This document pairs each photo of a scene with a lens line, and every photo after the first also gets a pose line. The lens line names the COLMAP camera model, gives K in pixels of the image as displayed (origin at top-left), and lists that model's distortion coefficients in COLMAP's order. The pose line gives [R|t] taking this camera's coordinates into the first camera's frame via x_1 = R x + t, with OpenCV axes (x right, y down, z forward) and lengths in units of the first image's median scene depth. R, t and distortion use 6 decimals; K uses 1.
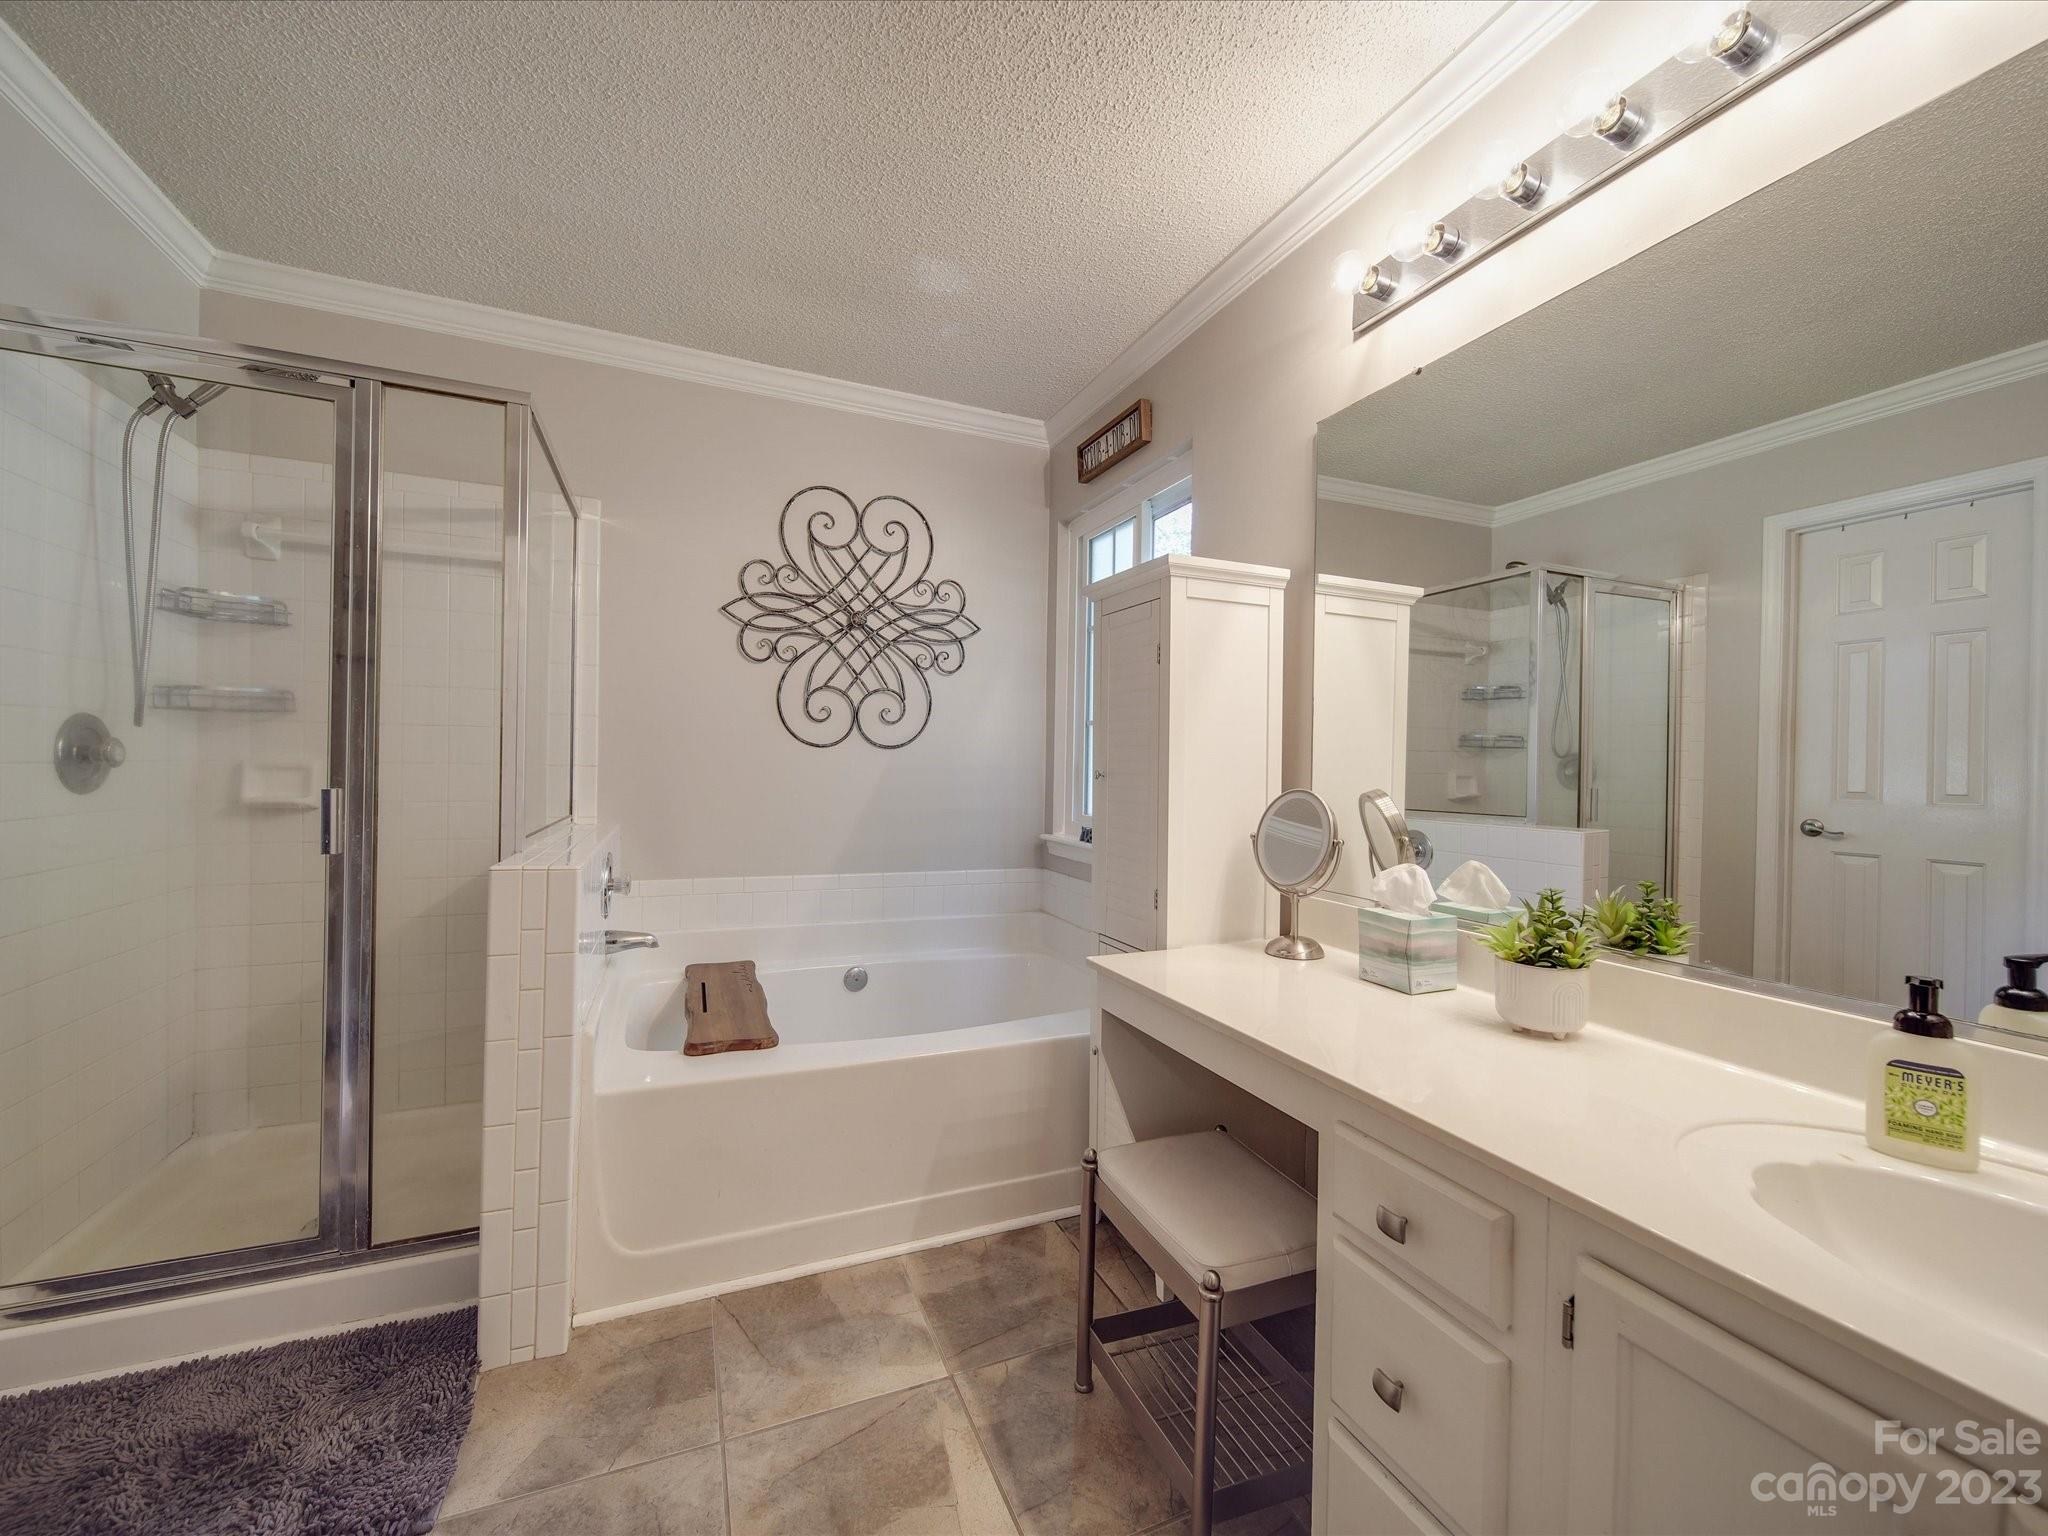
lens RADIAL K [[806.2, 0, 1027.9], [0, 806.2, 767.7], [0, 0, 1]] dist [0.000914, -0.001747]
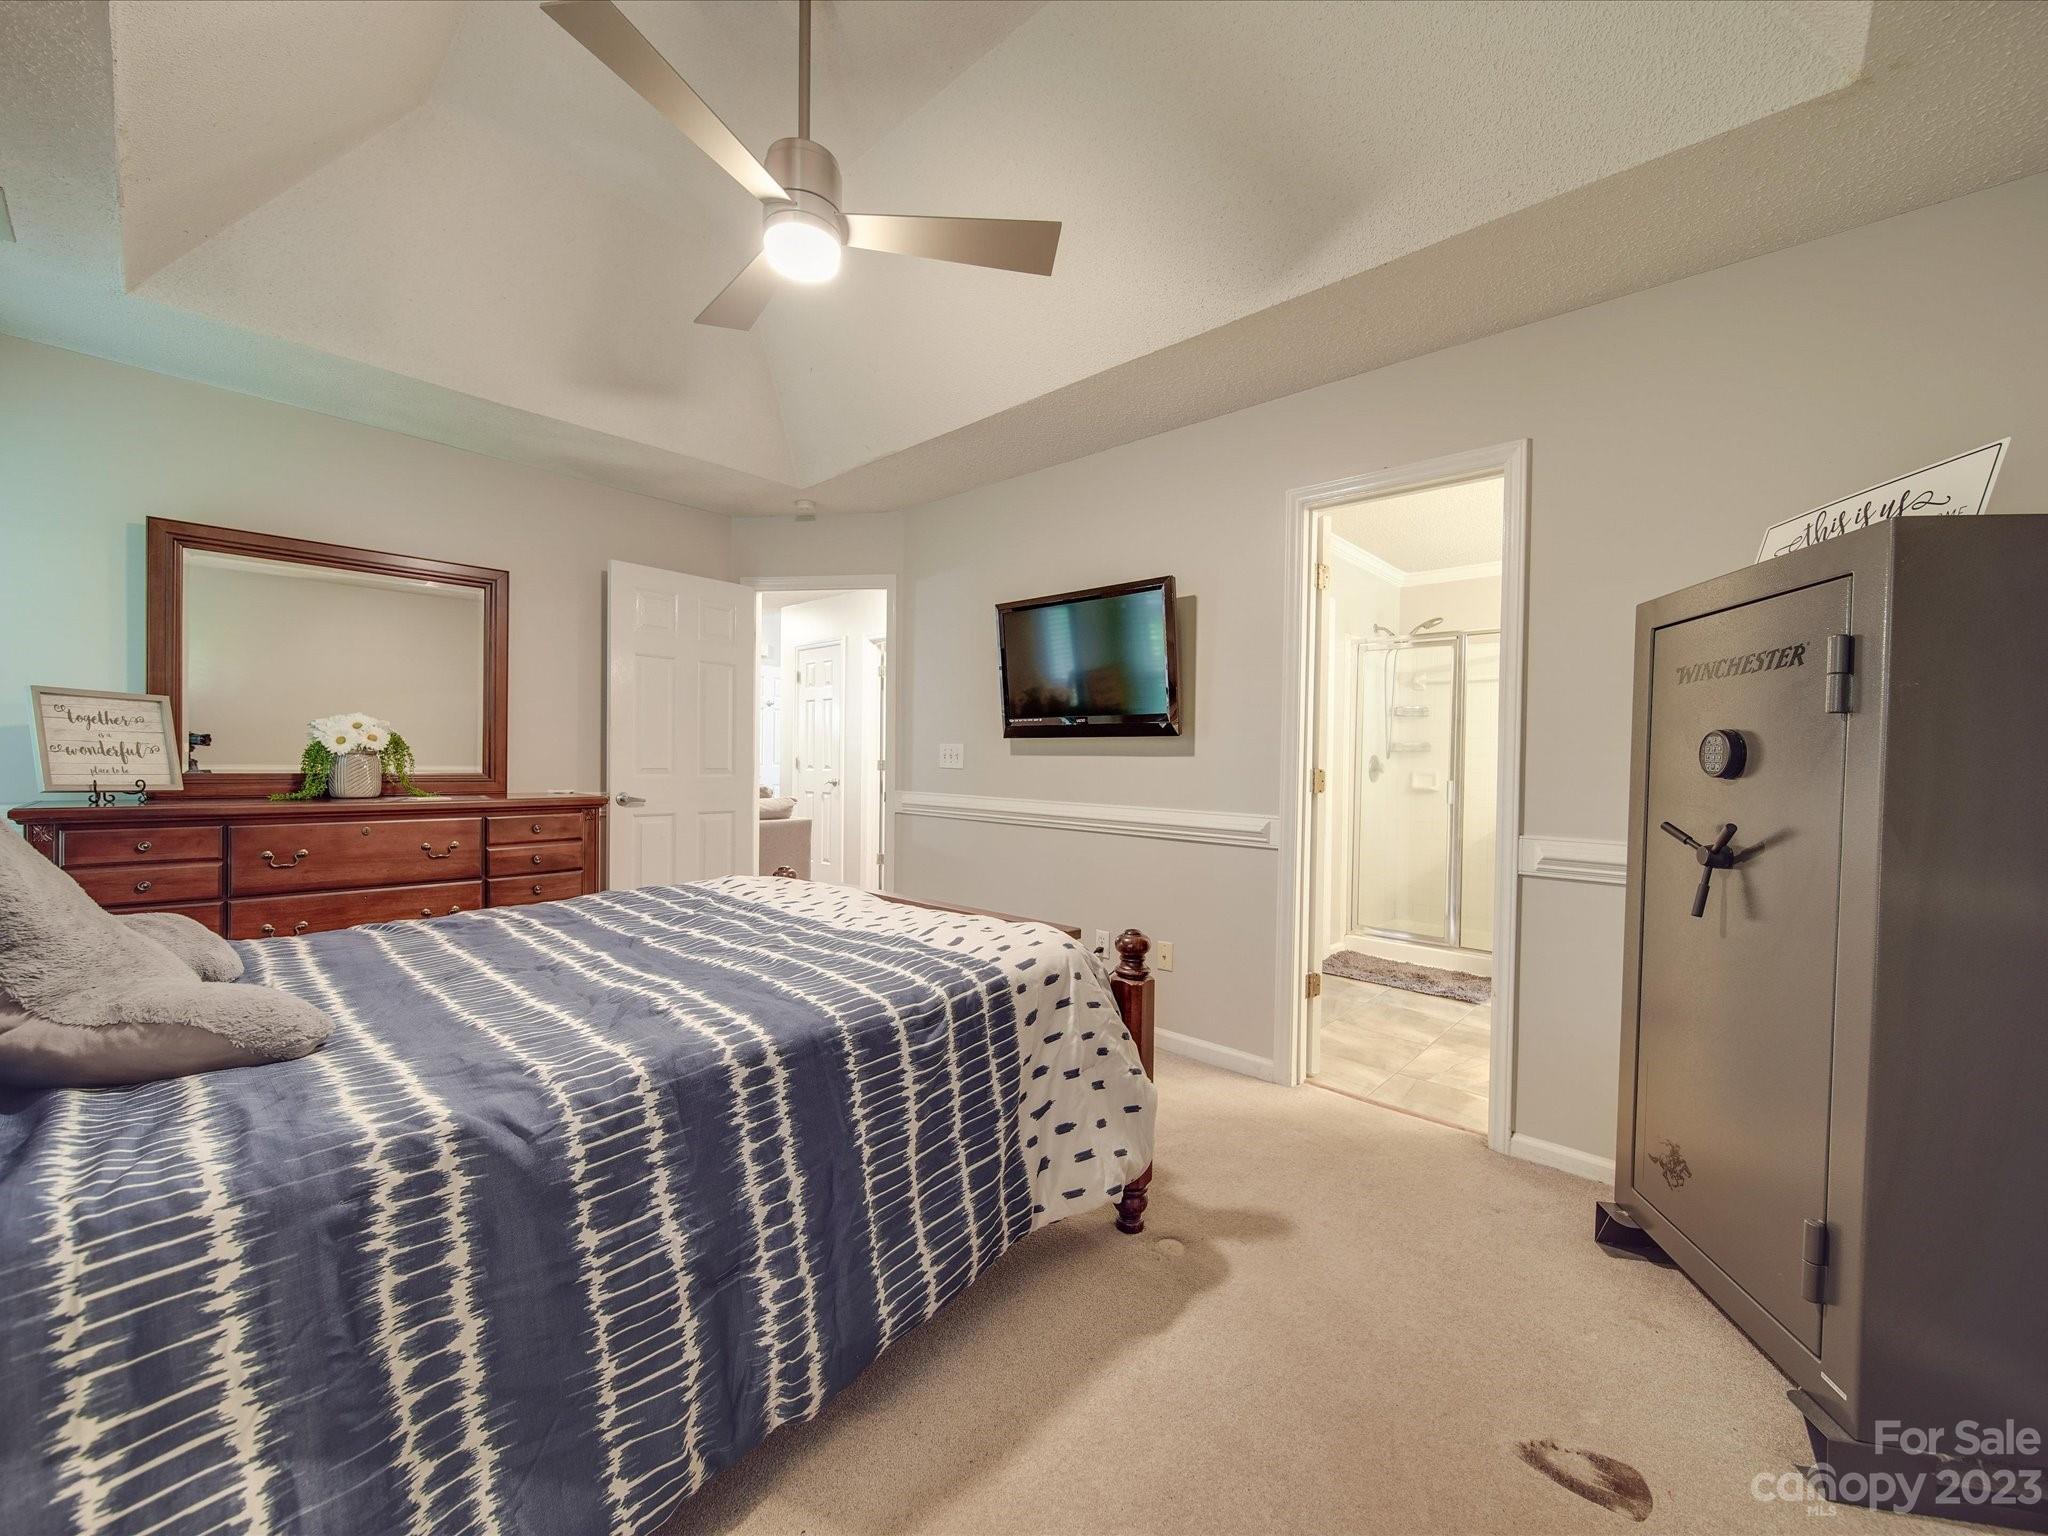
lens RADIAL K [[806.2, 0, 1027.9], [0, 806.2, 767.7], [0, 0, 1]] dist [0.000914, -0.001747]
pose [[0.414558, -0.002000, -0.910020, 0.863651], [-0.018040, 0.999783, -0.010415, 0.029216], [0.909844, 0.020735, 0.414432, -1.200337]]
